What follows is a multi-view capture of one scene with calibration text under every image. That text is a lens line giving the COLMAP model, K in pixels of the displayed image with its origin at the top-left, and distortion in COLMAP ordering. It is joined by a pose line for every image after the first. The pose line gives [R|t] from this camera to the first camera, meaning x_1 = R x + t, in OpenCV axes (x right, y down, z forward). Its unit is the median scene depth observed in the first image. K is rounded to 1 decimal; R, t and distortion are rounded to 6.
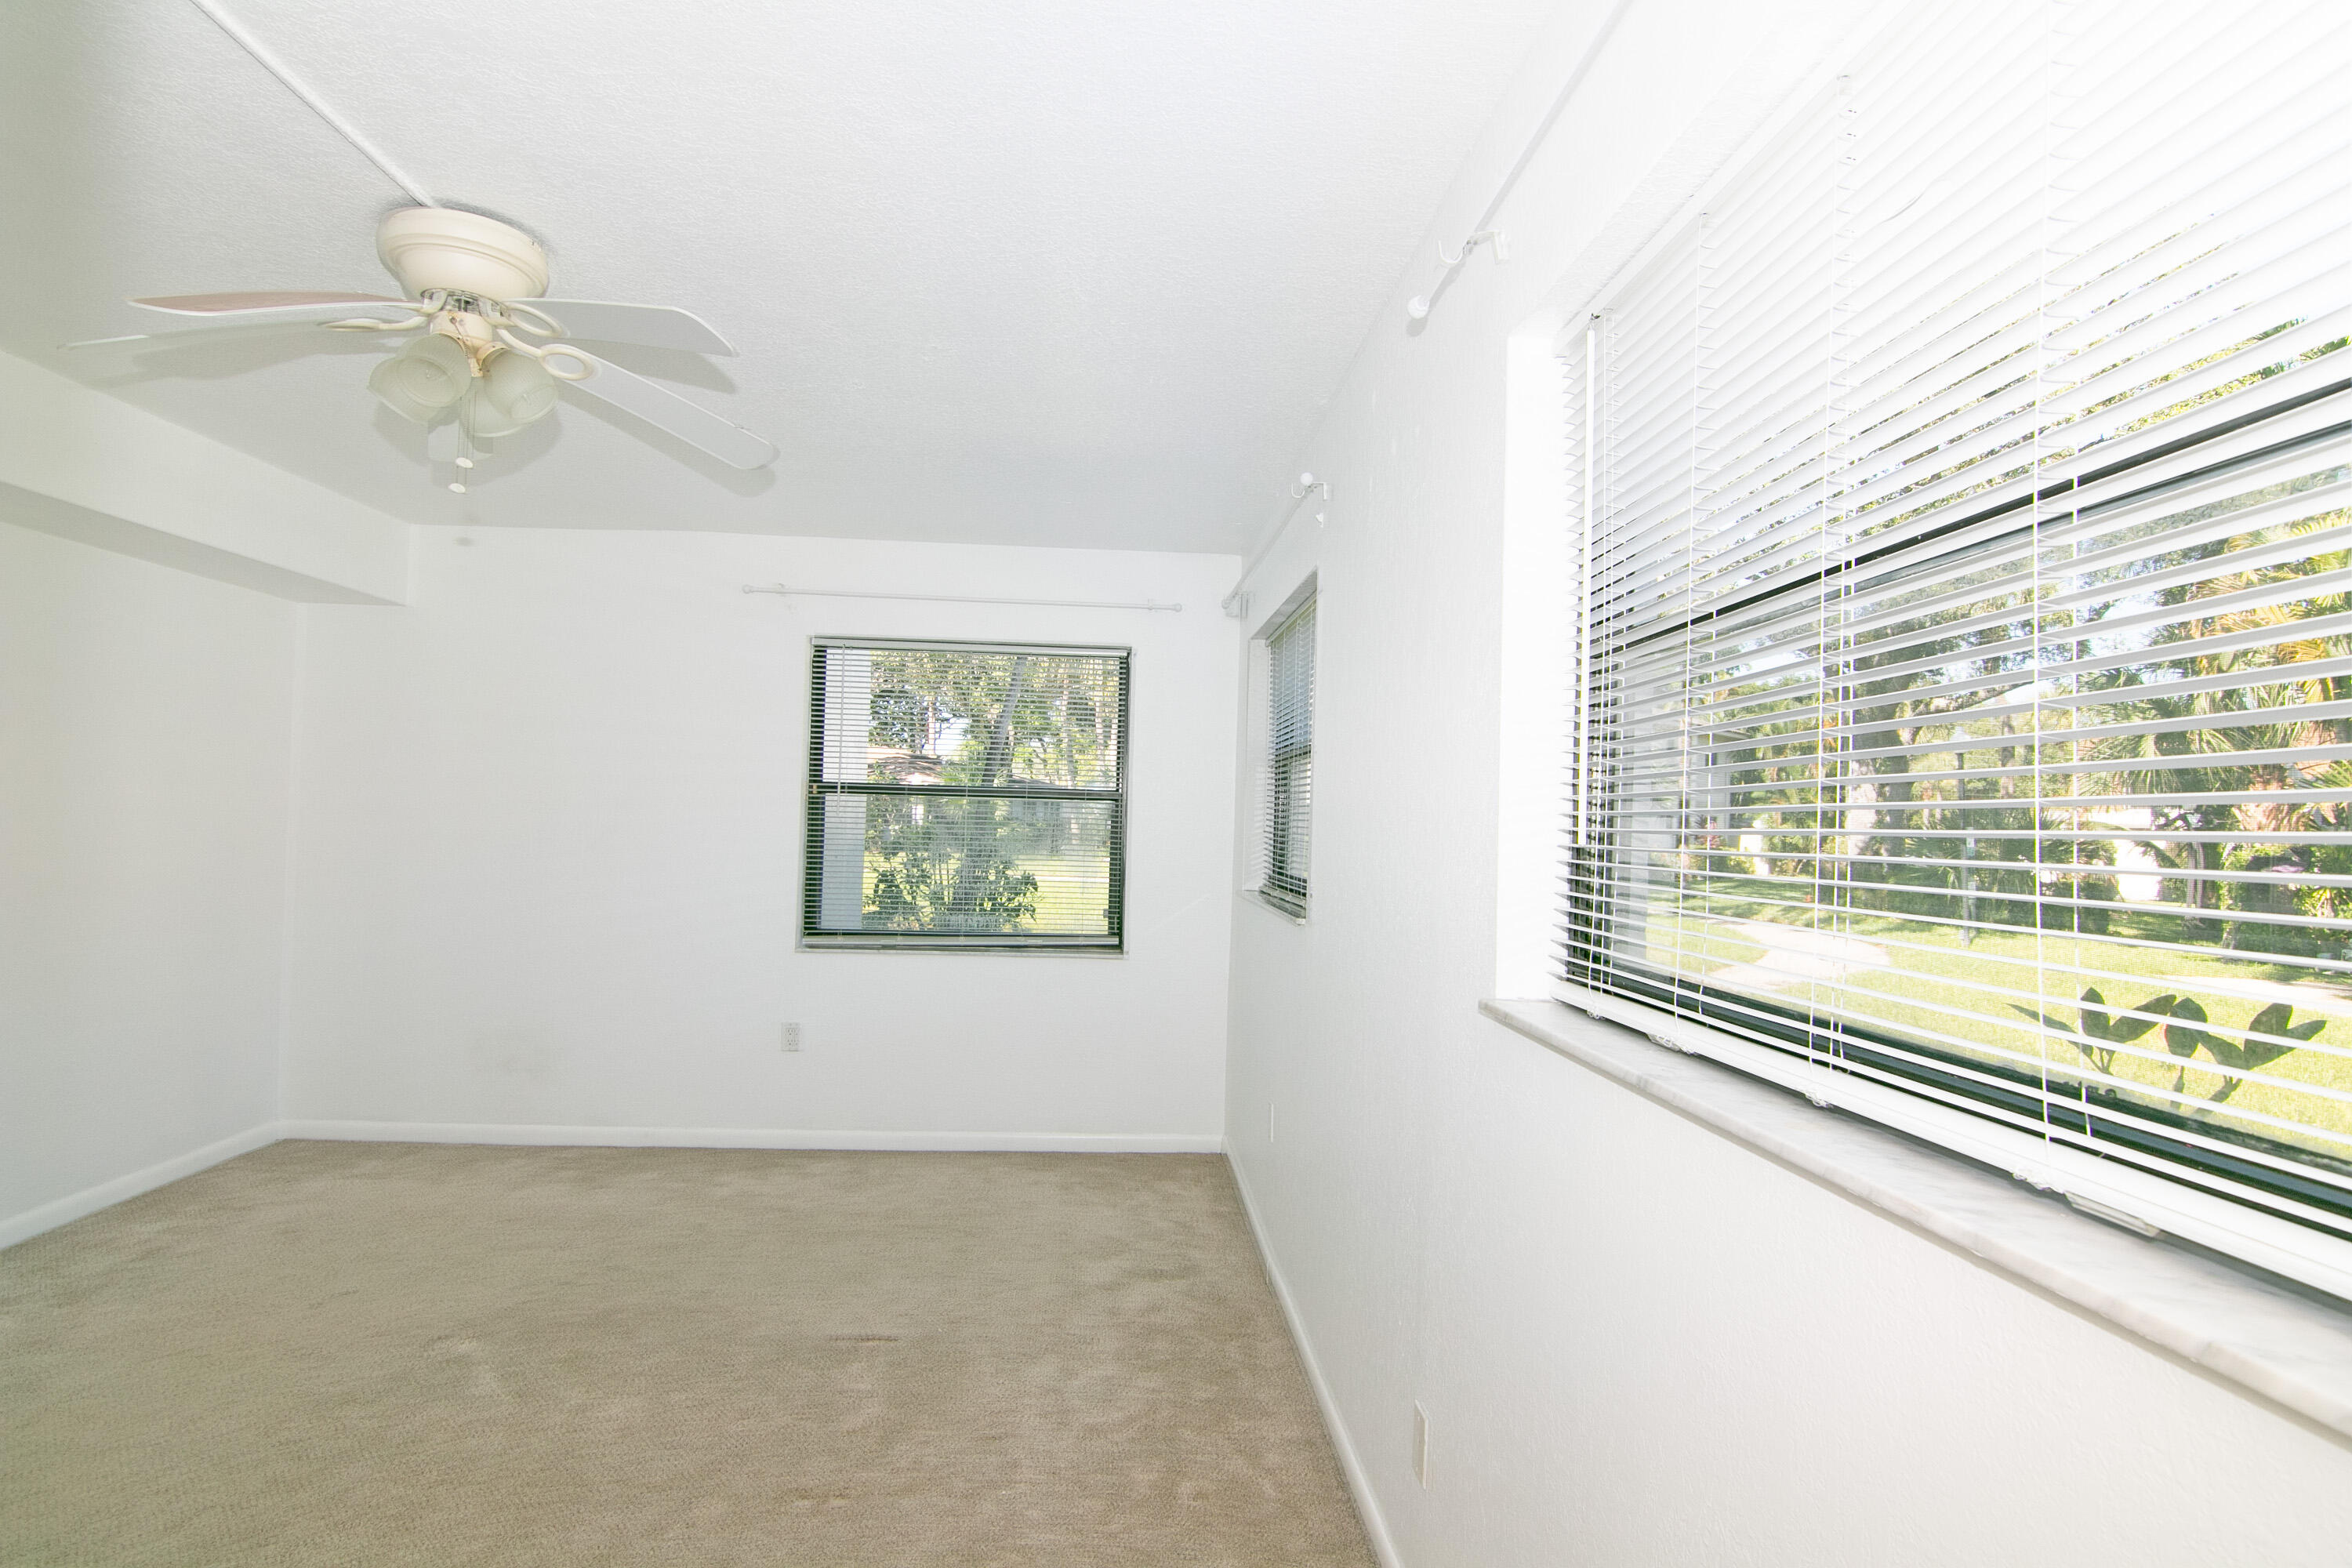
lens RADIAL K [[1181.5, 0, 1165.2], [0, 1181.5, 784.0], [0, 0, 1]] dist [-0.008731, -0.009598]
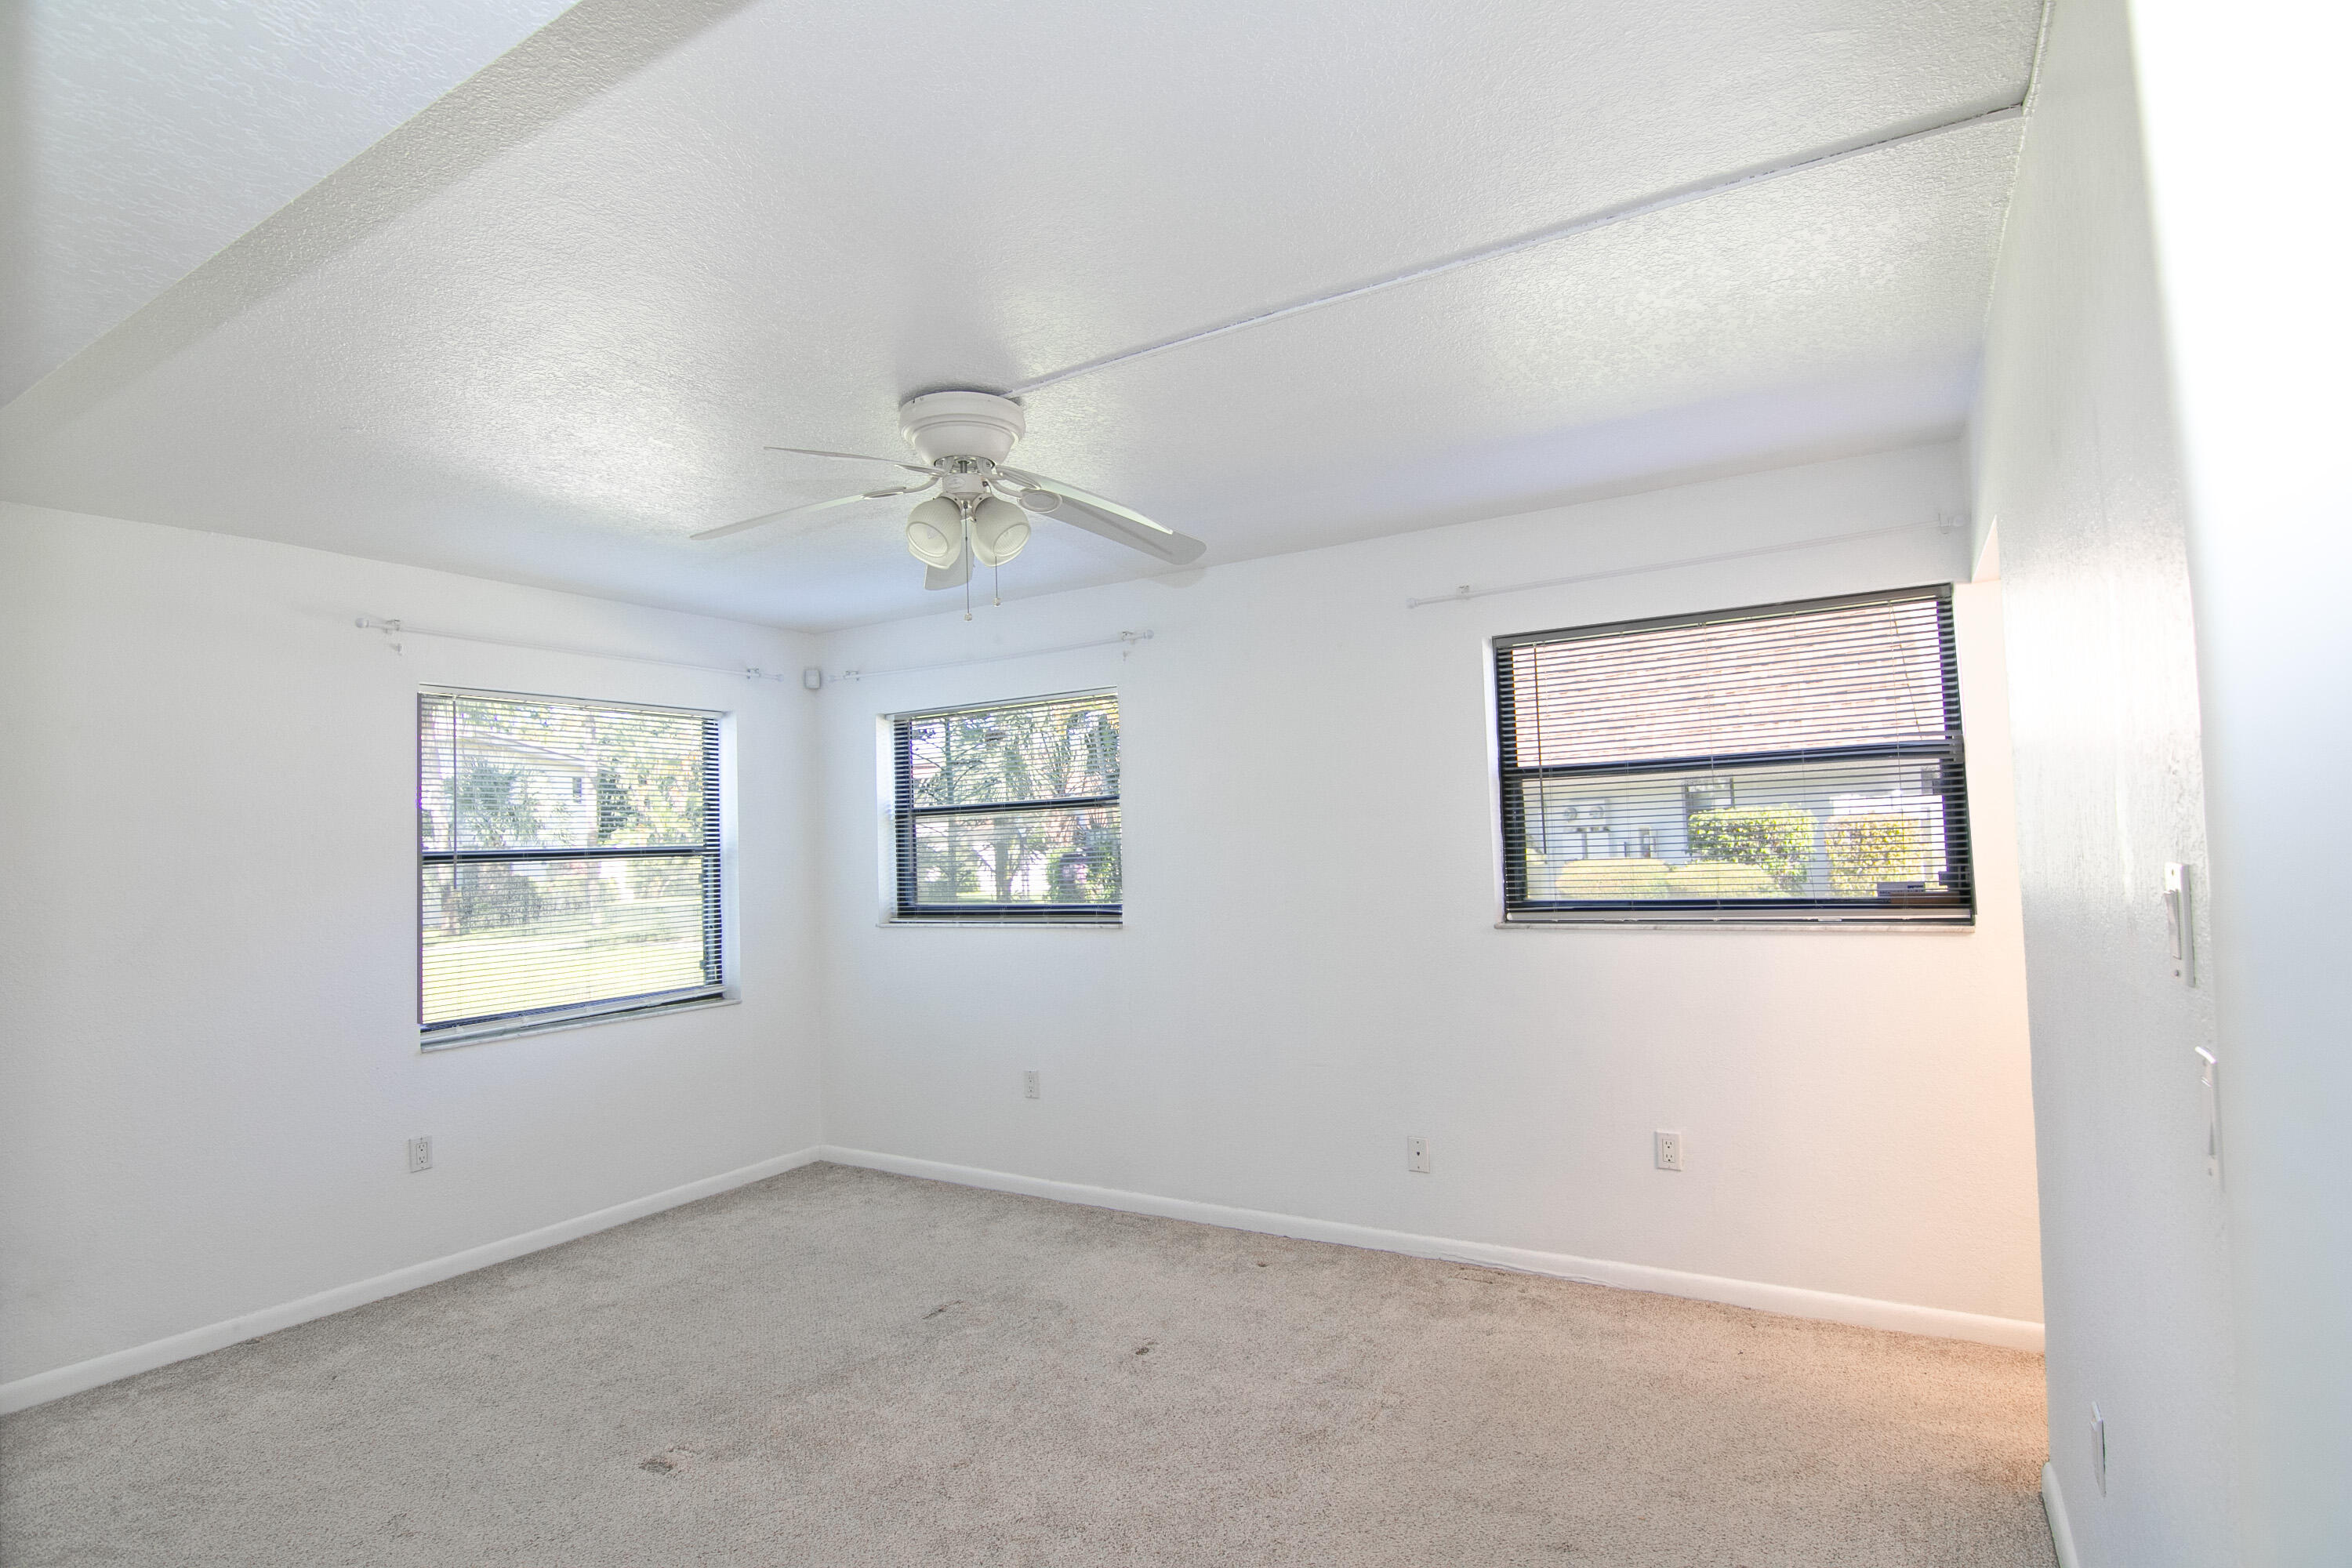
lens RADIAL K [[1181.5, 0, 1175.0], [0, 1181.5, 794.4], [0, 0, 1]] dist [-0.008731, -0.009598]
pose [[0.560396, -0.007387, 0.828192, -0.733009], [0.019293, 0.999805, -0.004137, -0.031149], [-0.828000, 0.018297, 0.560430, 0.074833]]
